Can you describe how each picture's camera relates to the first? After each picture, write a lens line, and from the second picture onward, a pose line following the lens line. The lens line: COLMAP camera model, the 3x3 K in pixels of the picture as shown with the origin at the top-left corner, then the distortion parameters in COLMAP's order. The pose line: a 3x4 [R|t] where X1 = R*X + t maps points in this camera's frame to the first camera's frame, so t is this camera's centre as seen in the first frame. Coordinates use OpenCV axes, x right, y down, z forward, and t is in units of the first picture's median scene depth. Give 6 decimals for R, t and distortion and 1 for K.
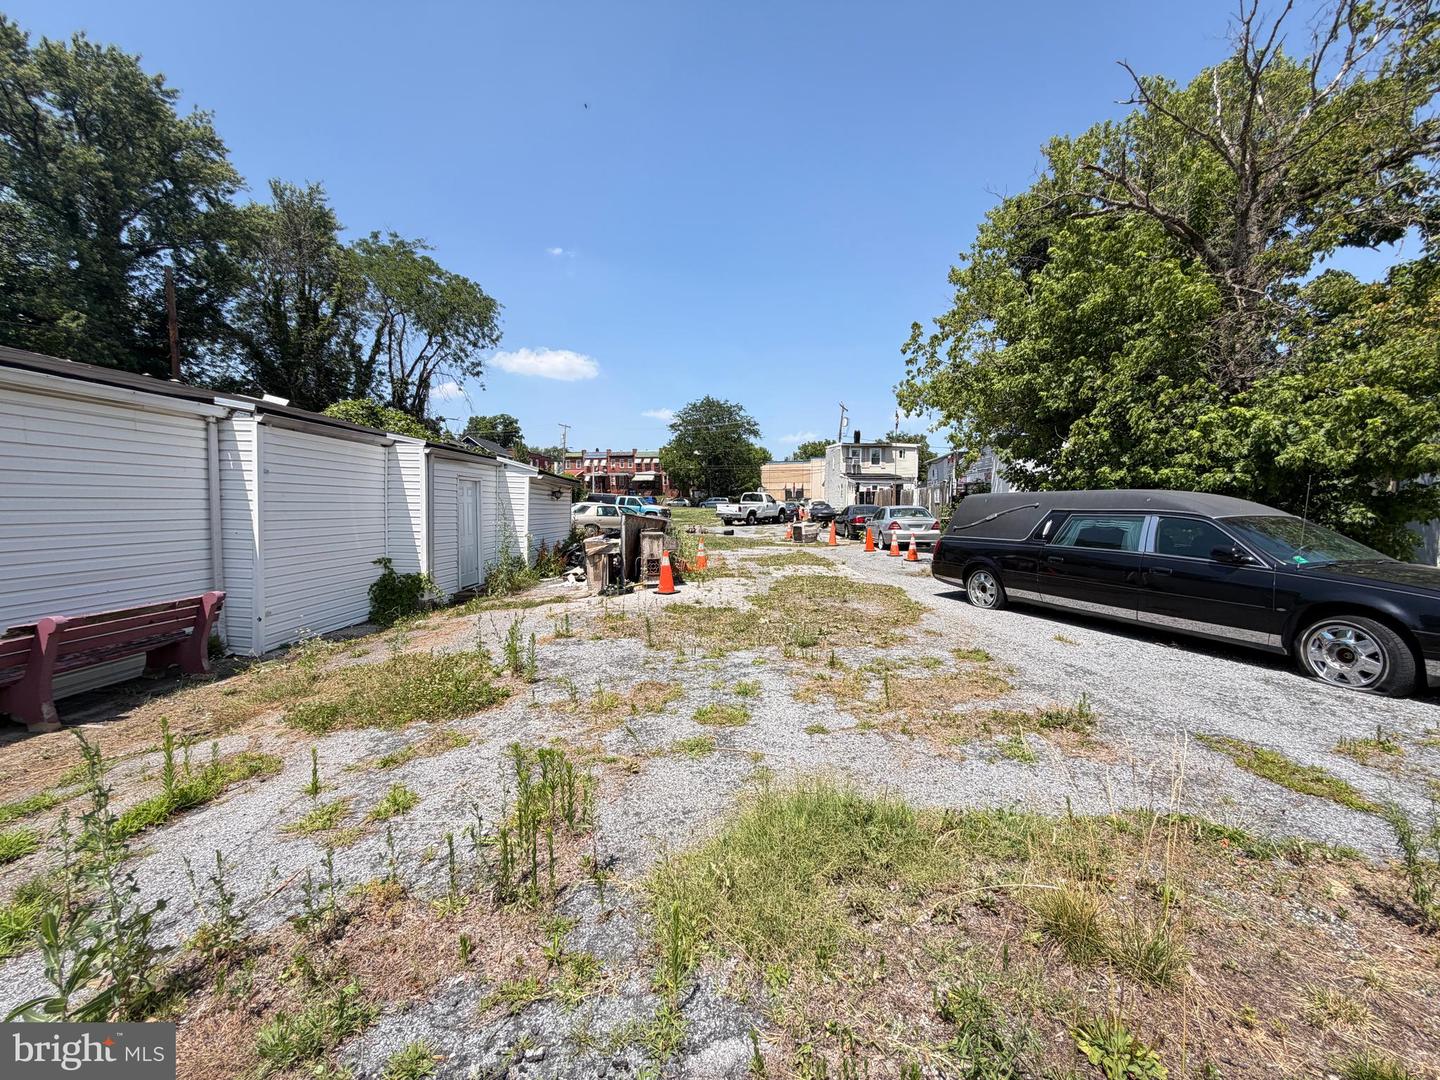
lens RADIAL K [[572.6, 0, 717.5], [0, 572.6, 541.2], [0, 0, 1]] dist [0.002152, 0.000617]
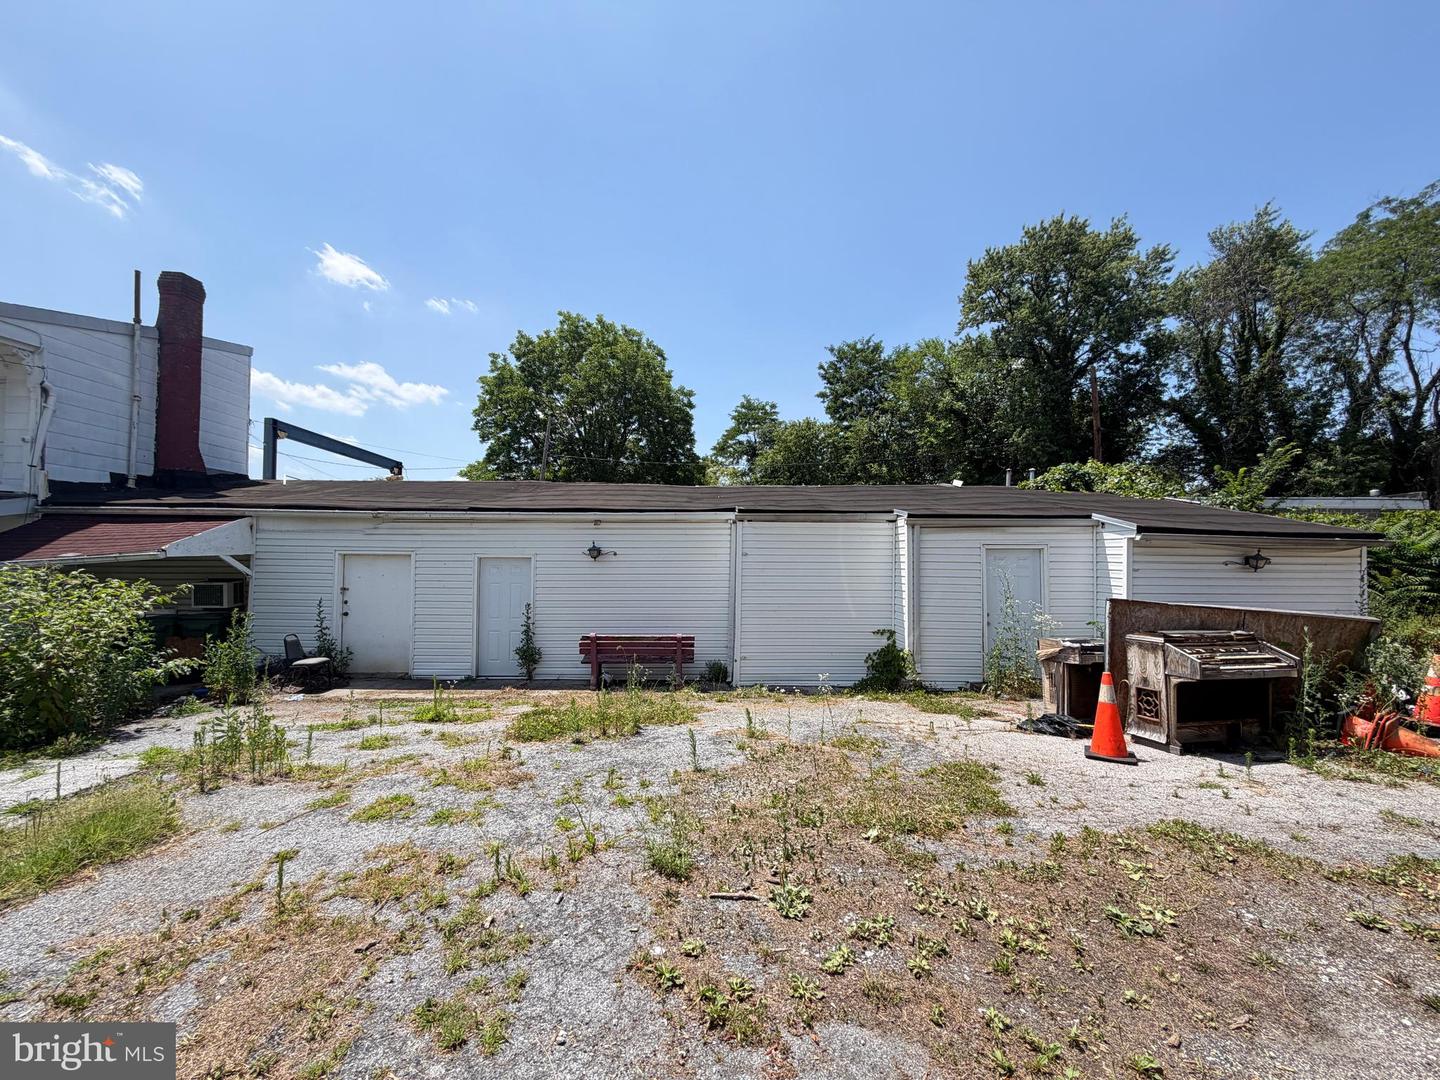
lens RADIAL K [[572.6, 0, 717.5], [0, 572.6, 541.2], [0, 0, 1]] dist [0.002152, 0.000617]
pose [[0.039640, -0.050667, -0.997929, 0.100695], [-0.063311, 0.996579, -0.053113, -0.012607], [0.997206, 0.065286, 0.036297, 0.147895]]
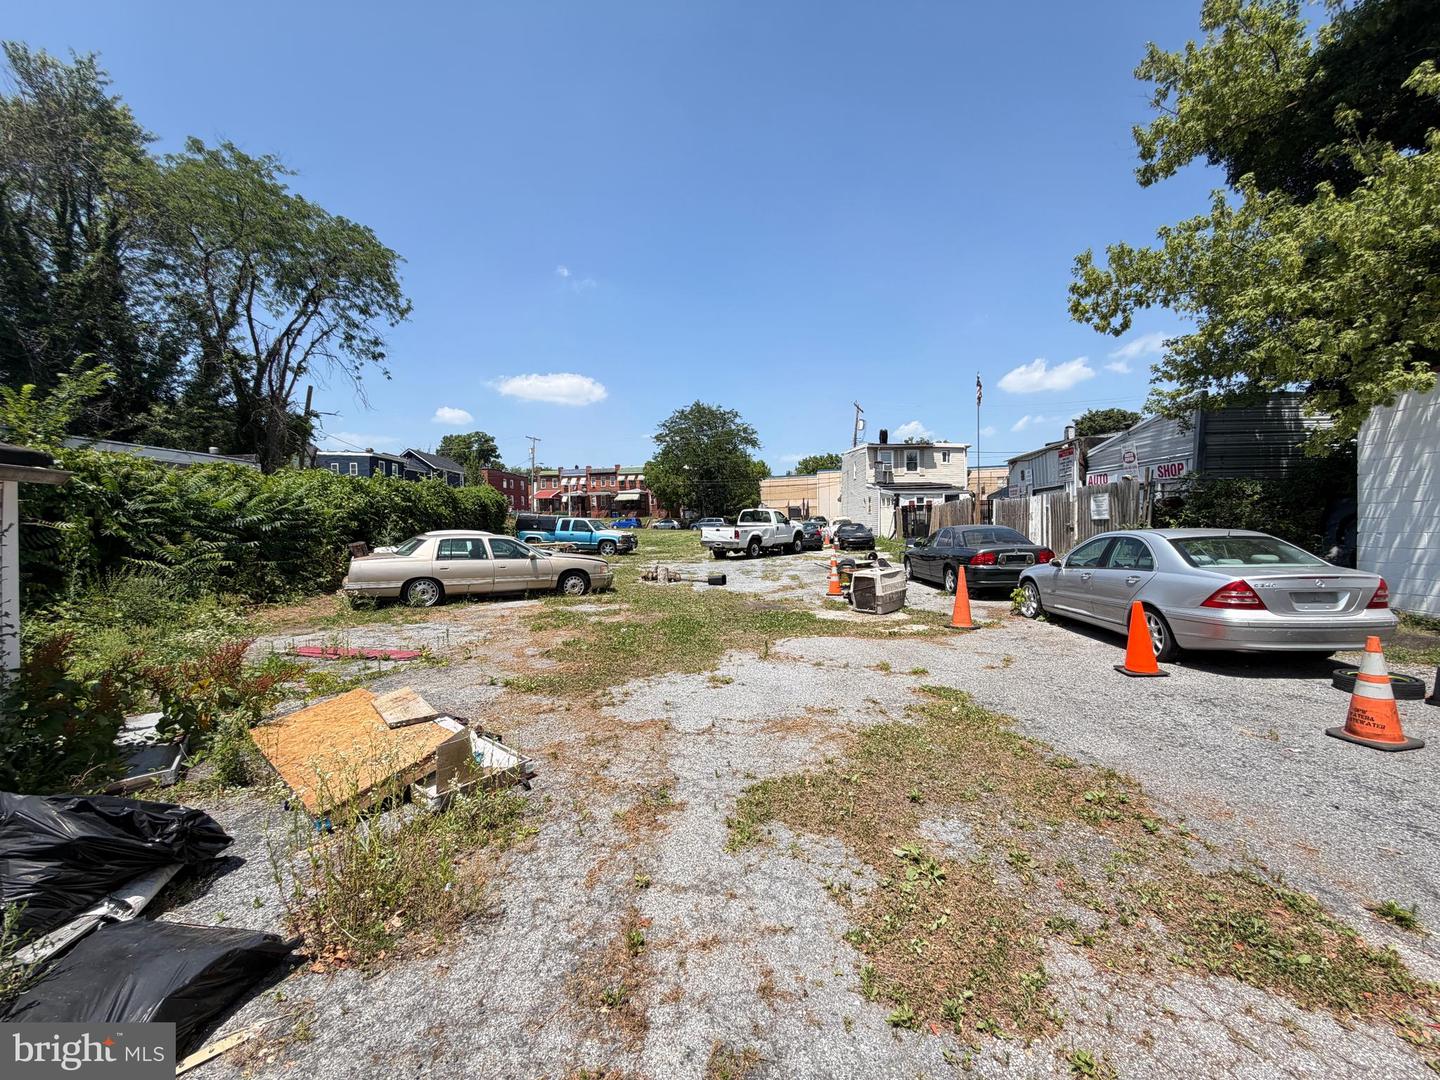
lens RADIAL K [[572.6, 0, 717.5], [0, 572.6, 541.2], [0, 0, 1]] dist [0.002152, 0.000617]
pose [[0.999821, -0.018538, 0.003894, 0.012521], [0.018664, 0.999199, -0.035384, -0.022267], [-0.003235, 0.035451, 0.999366, 0.301078]]
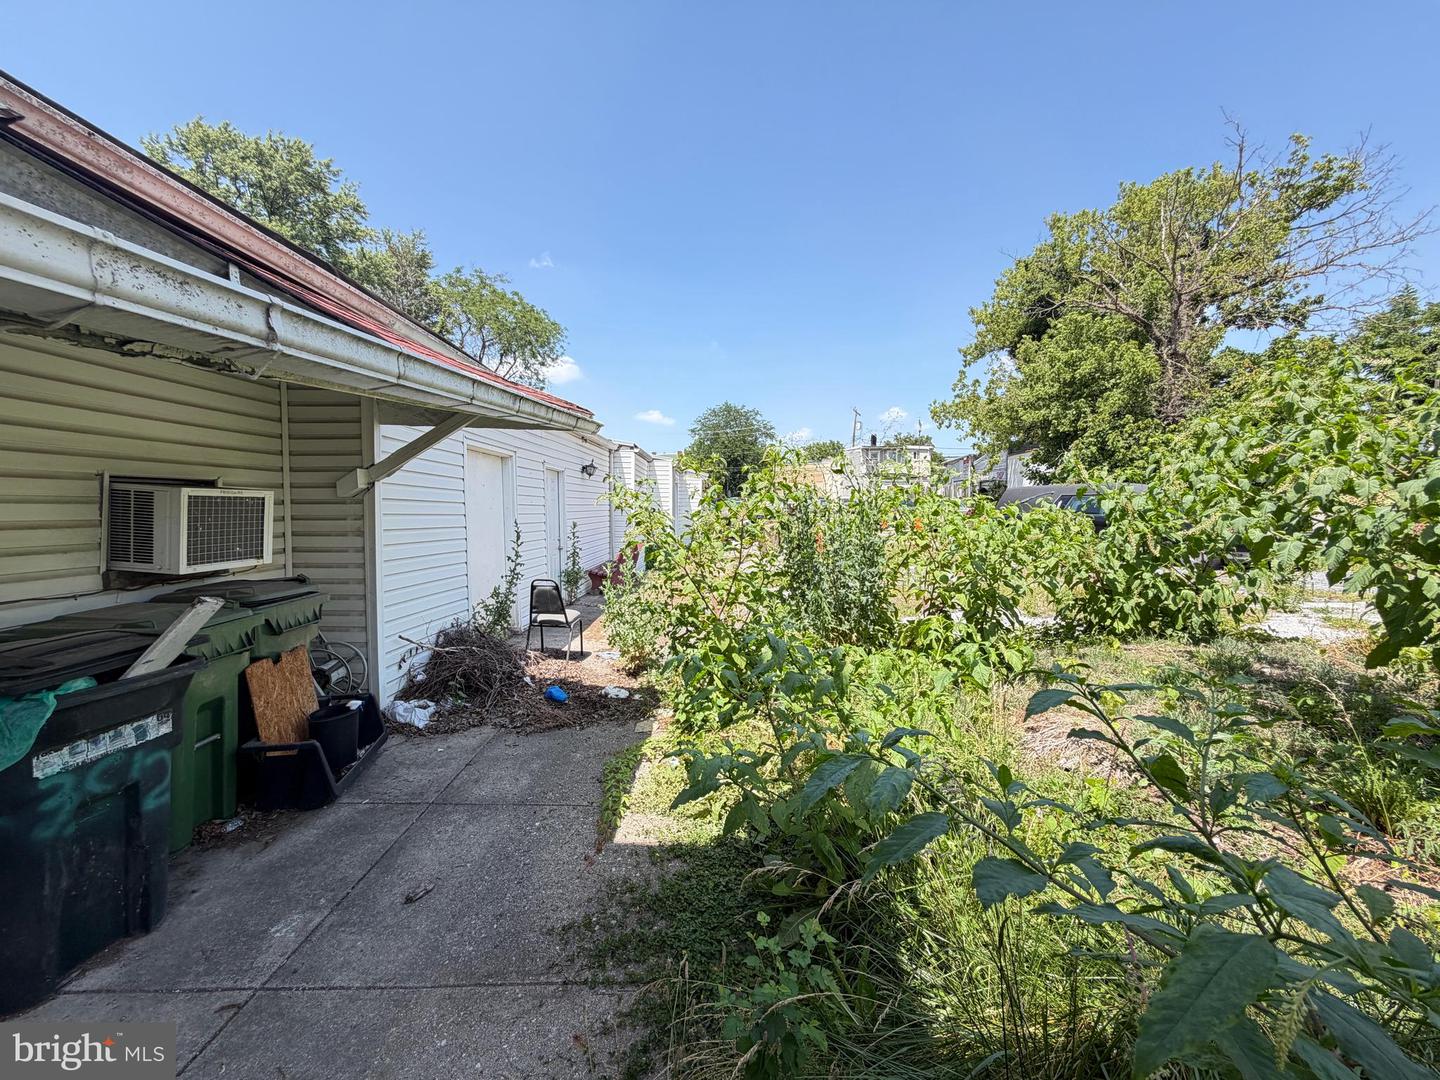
lens RADIAL K [[572.6, 0, 717.5], [0, 572.6, 541.2], [0, 0, 1]] dist [0.002152, 0.000617]
pose [[0.999904, -0.012936, 0.004892, -0.091369], [0.012942, 0.999915, -0.001287, 0.014127], [-0.004875, 0.001350, 0.999987, -0.141526]]
